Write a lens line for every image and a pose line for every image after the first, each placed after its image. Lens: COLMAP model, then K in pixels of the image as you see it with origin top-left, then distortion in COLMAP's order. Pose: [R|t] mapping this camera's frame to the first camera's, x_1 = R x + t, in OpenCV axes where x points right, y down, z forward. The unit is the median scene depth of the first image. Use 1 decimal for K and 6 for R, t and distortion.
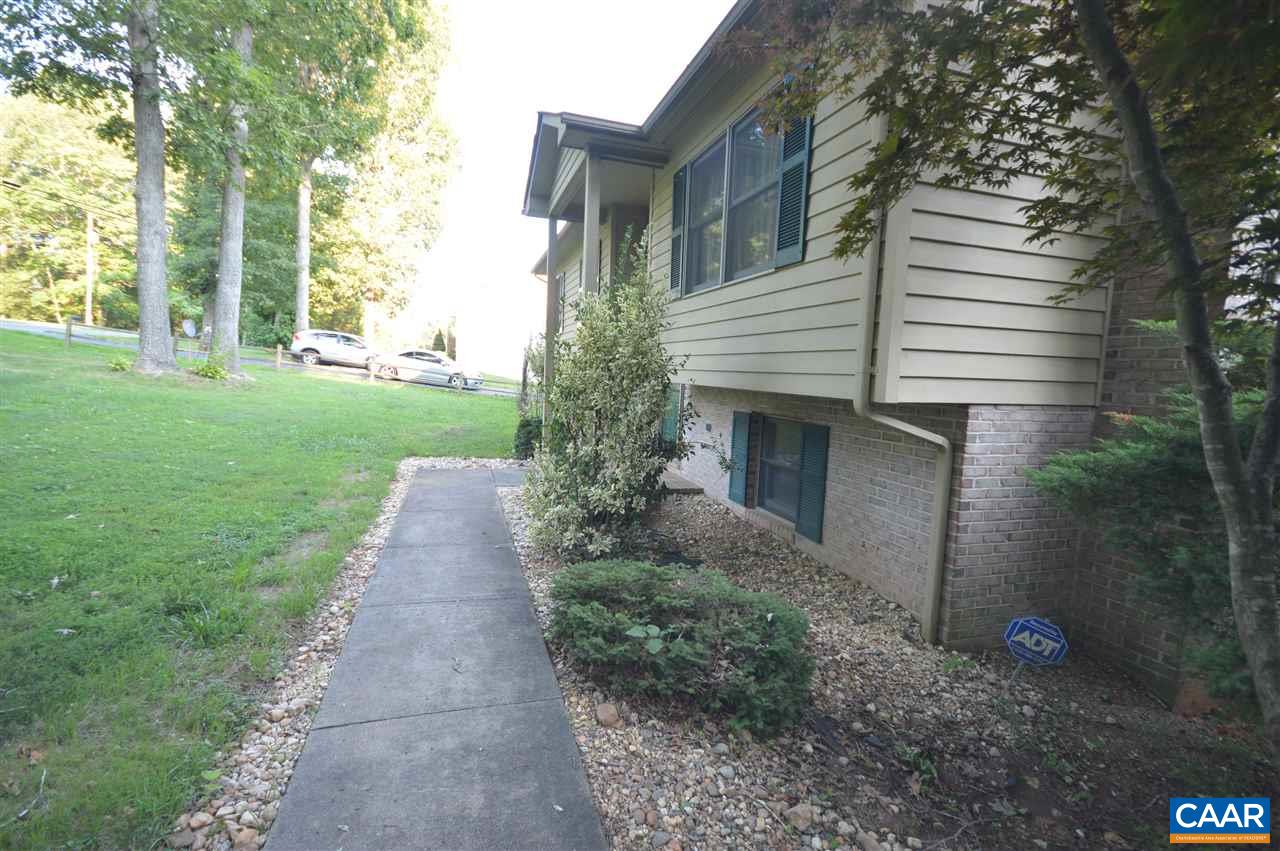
lens RADIAL K [[570.9, 0, 632.3], [0, 570.9, 421.7], [0, 0, 1]] dist [0.003395, -0.008299]
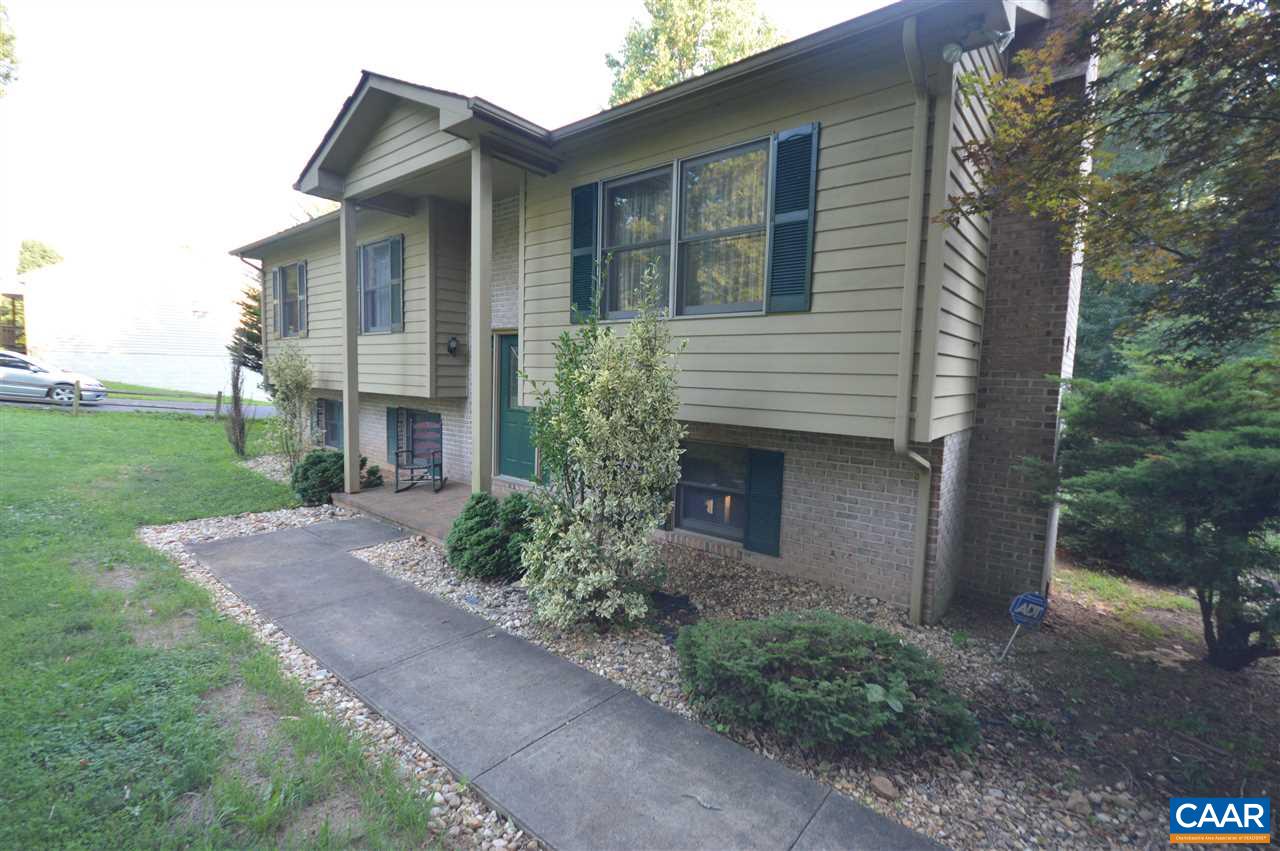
lens RADIAL K [[570.9, 0, 636.7], [0, 570.9, 423.2], [0, 0, 1]] dist [0.003395, -0.008299]
pose [[0.836345, -0.061615, 0.544729, -0.543957], [0.053438, 0.998094, 0.030852, -0.106285], [-0.545592, 0.003307, 0.838044, 0.236817]]
